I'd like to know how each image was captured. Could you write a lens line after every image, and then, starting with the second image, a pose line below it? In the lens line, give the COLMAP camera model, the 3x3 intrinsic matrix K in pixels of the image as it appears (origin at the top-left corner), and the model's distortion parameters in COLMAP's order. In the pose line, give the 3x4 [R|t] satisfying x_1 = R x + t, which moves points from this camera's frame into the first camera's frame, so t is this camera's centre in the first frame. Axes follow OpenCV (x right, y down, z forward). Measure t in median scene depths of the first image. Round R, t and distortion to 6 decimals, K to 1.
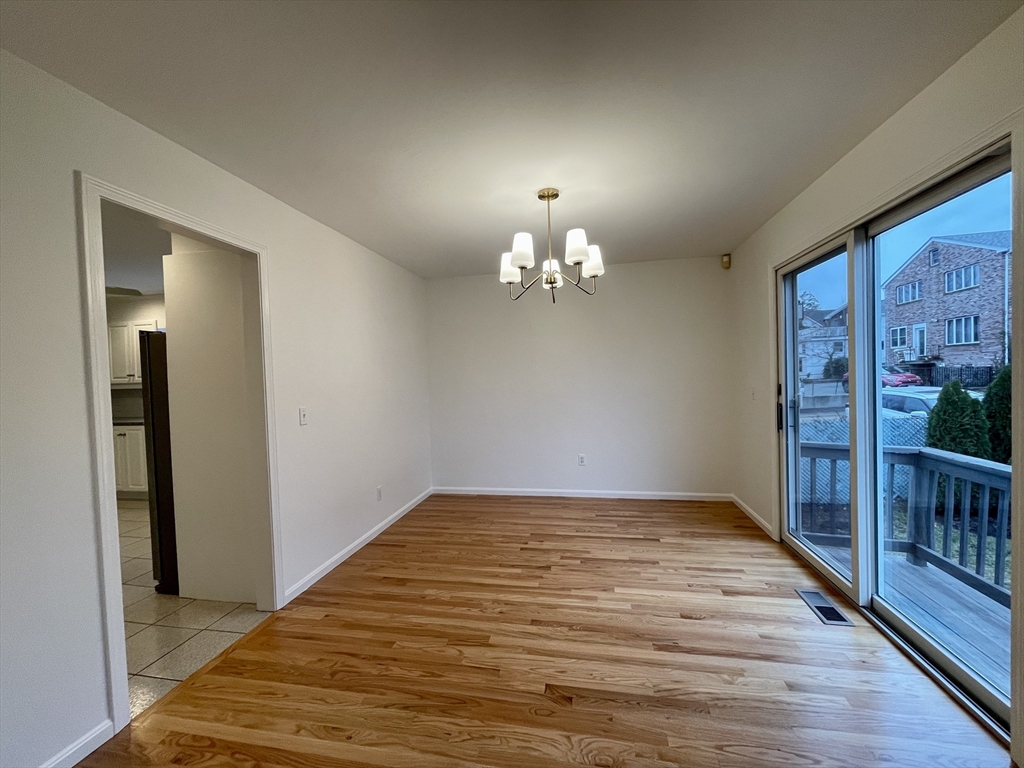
lens RADIAL K [[416.4, 0, 510.3], [0, 416.4, 384.8], [0, 0, 1]] dist [-0.001669, 0.000639]
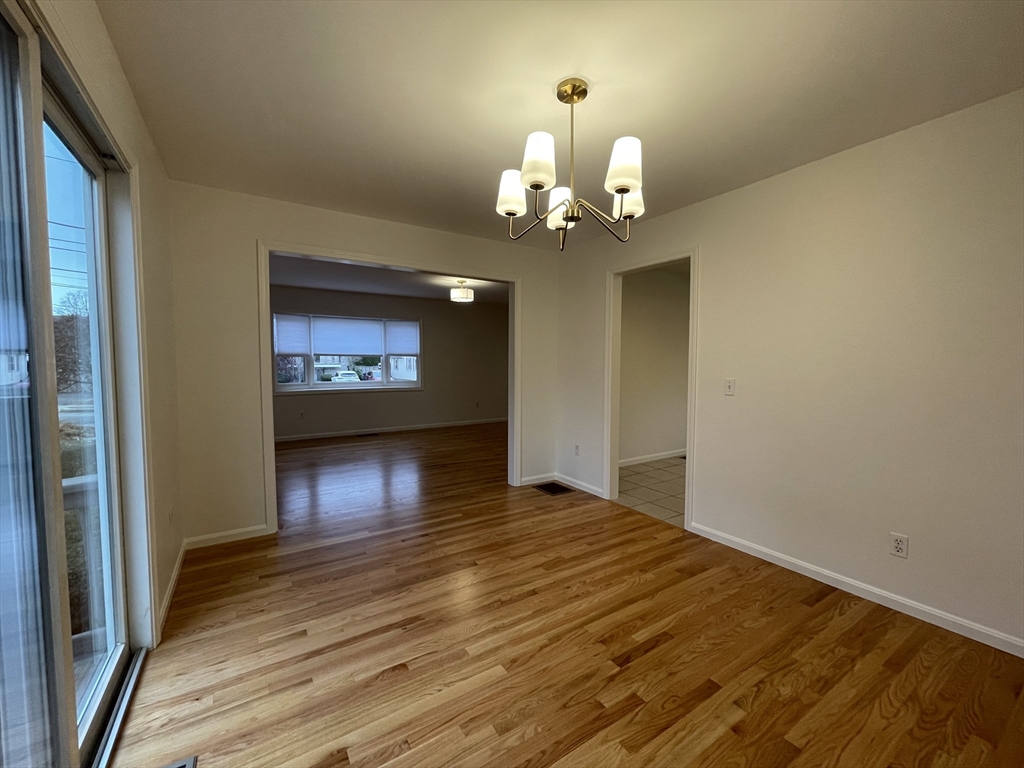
lens RADIAL K [[416.4, 0, 510.3], [0, 416.4, 384.8], [0, 0, 1]] dist [-0.001669, 0.000639]
pose [[-0.720831, 0.065160, -0.690041, 0.732560], [-0.001311, 0.995441, 0.095367, -0.035706], [0.693110, 0.069648, -0.717459, 1.571225]]
